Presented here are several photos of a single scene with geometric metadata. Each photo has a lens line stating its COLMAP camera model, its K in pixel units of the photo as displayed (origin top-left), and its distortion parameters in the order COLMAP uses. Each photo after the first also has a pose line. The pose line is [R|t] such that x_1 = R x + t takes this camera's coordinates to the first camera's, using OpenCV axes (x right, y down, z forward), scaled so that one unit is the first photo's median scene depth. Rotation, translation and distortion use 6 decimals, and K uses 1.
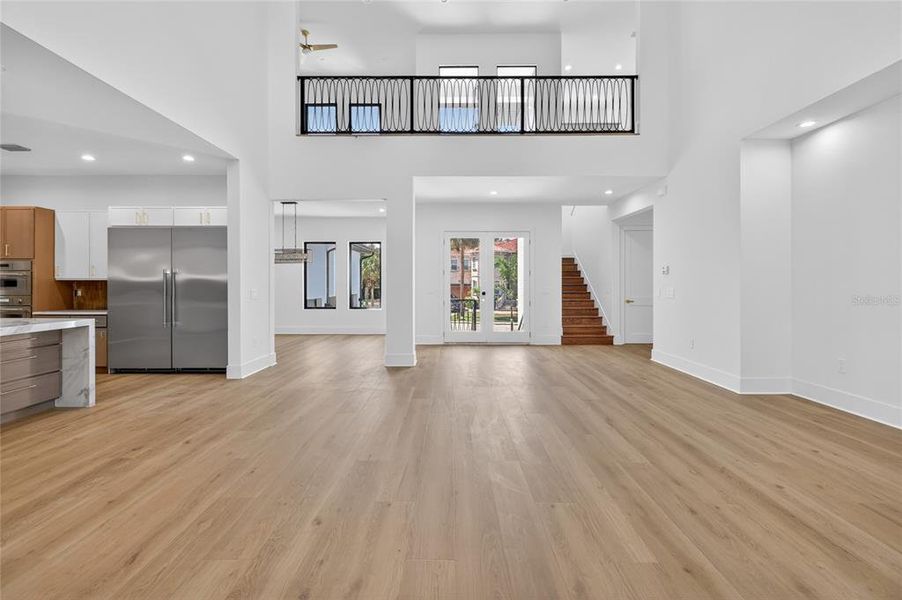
lens RADIAL K [[417.8, 0, 449.4], [0, 417.8, 290.2], [0, 0, 1]] dist [0.003479, -0.000054]
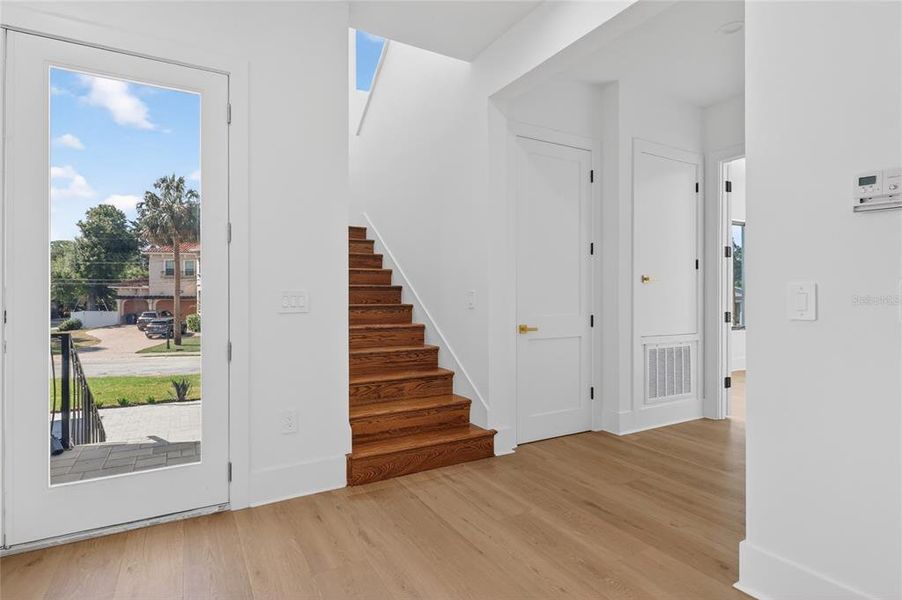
lens RADIAL K [[470.6, 0, 449.5], [0, 470.6, 302.7], [0, 0, 1]] dist [0.007060, 0.000897]
pose [[0.866340, -0.005459, 0.499426, 0.166041], [0.009086, 0.999947, -0.004833, 0.004822], [-0.499373, 0.008725, 0.866343, 0.678236]]
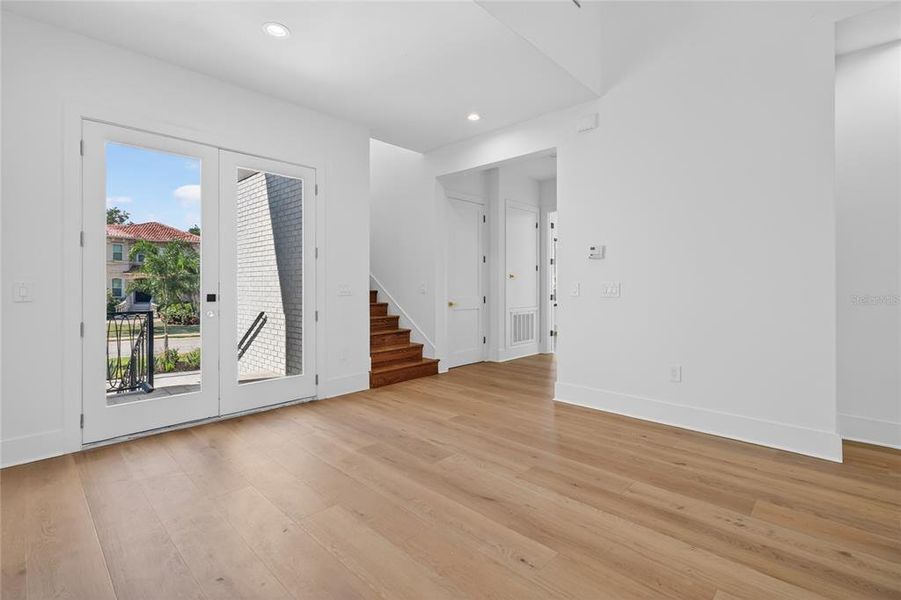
lens RADIAL K [[417.3, 0, 448.9], [0, 417.3, 290.2], [0, 0, 1]] dist [0.003479, -0.000054]
pose [[0.689728, -0.009955, 0.724000, -0.052305], [0.010491, 0.999938, 0.003755, 0.001868], [-0.723992, 0.005005, 0.689790, 0.550561]]
